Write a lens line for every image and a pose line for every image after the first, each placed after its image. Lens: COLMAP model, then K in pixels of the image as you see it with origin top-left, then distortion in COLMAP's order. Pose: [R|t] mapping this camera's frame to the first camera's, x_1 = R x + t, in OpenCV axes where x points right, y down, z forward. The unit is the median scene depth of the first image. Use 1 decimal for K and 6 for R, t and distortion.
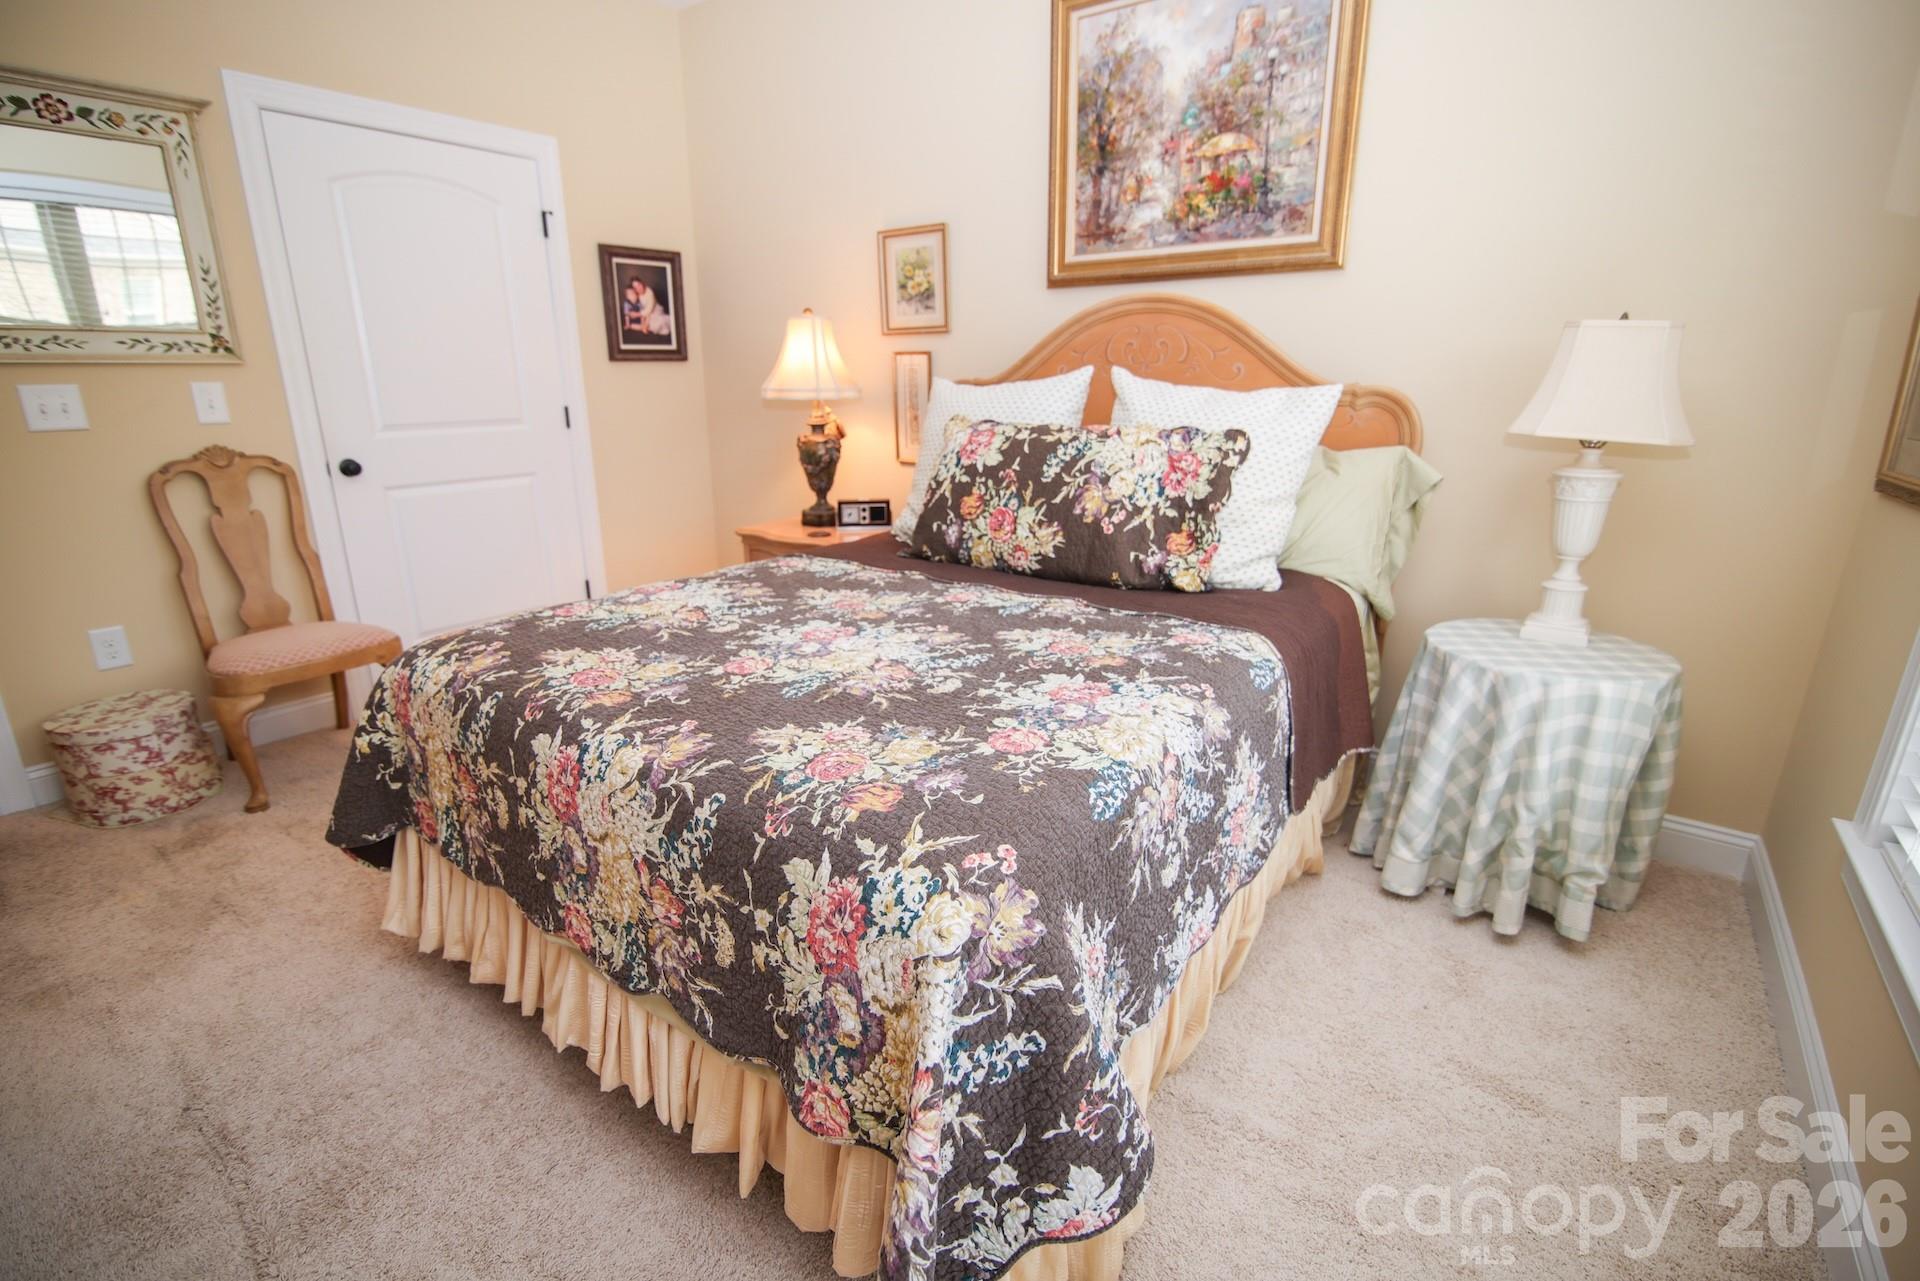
lens RADIAL K [[879.6, 0, 961.9], [0, 879.6, 635.4], [0, 0, 1]] dist [-0.013859, 0.000091]
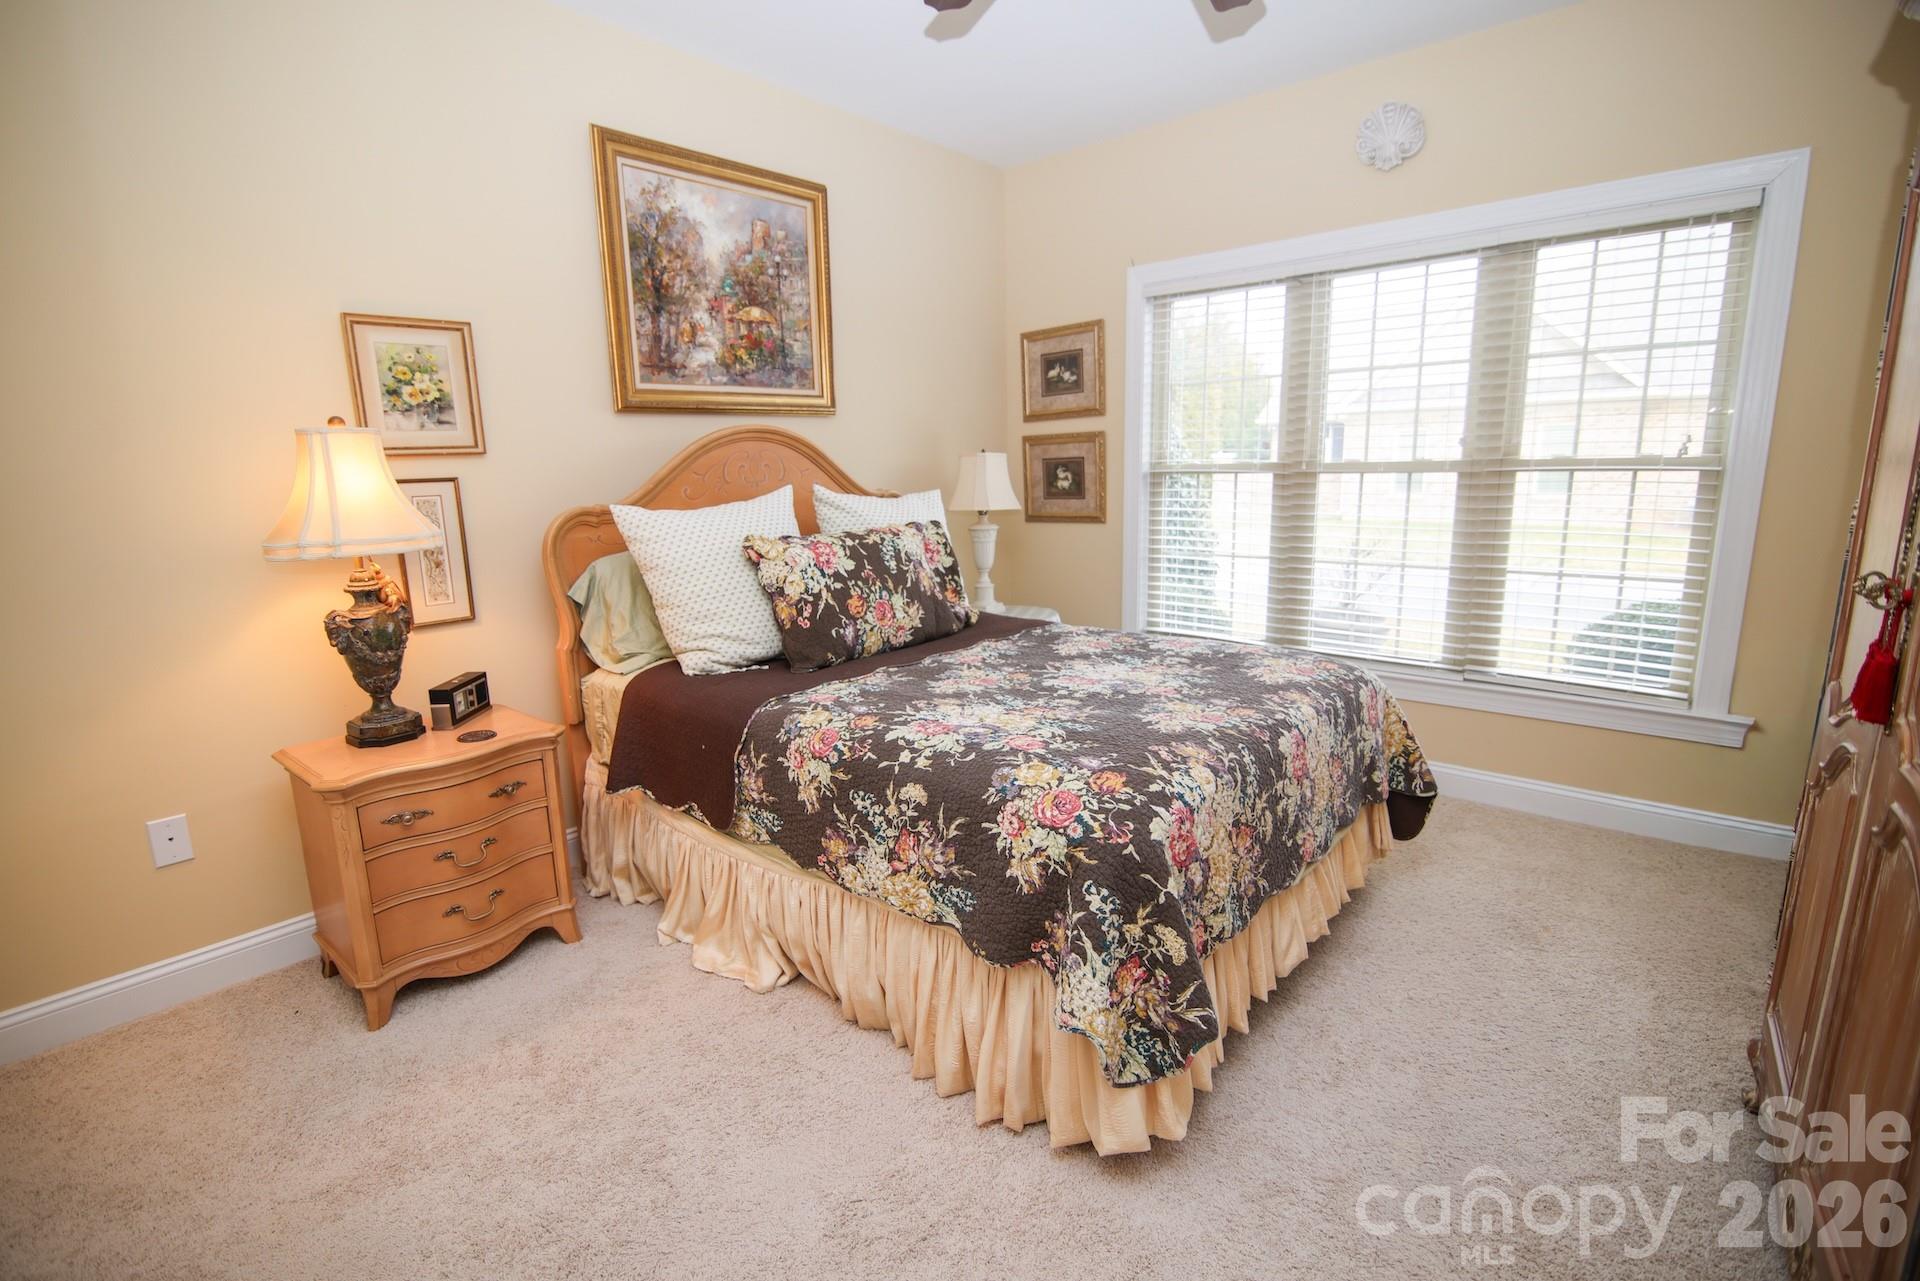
lens RADIAL K [[879.6, 0, 962.7], [0, 879.6, 633.3], [0, 0, 1]] dist [-0.013859, 0.000091]
pose [[0.091300, -0.192947, 0.976952, -0.991544], [0.311439, 0.937370, 0.156024, -0.225132], [-0.945870, 0.290016, 0.145673, 0.646824]]
